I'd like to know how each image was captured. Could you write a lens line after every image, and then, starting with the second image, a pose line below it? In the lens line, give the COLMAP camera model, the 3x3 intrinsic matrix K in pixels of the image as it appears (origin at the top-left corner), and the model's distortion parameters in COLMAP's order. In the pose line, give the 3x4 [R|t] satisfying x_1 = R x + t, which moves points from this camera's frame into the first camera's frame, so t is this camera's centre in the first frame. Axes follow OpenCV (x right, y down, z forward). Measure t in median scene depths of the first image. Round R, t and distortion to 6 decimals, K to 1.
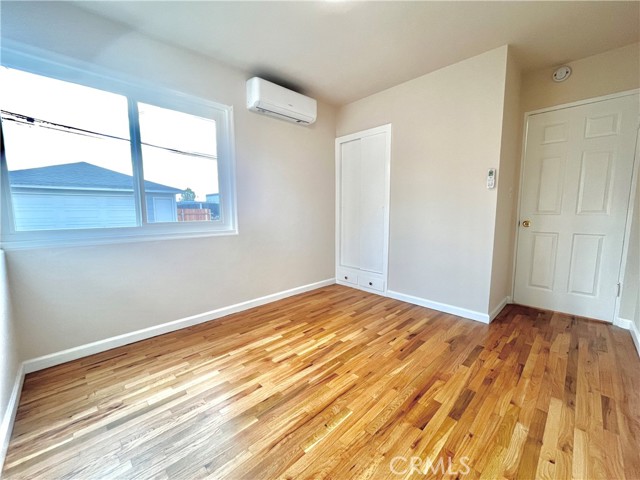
lens RADIAL K [[259.6, 0, 319.1], [0, 259.6, 240.1], [0, 0, 1]] dist [-0.000918, -0.000303]
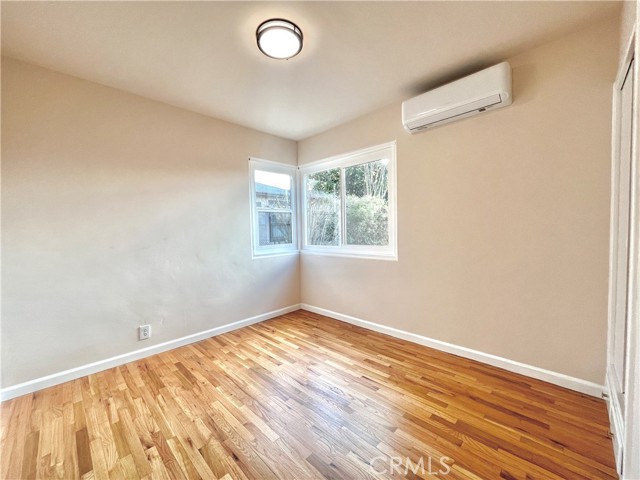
lens RADIAL K [[259.6, 0, 319.1], [0, 259.6, 240.1], [0, 0, 1]] dist [-0.000918, -0.000303]
pose [[0.021709, 0.048116, -0.998606, 0.782536], [-0.087764, 0.995077, 0.046038, -0.139540], [0.995905, 0.086643, 0.025825, 0.744685]]
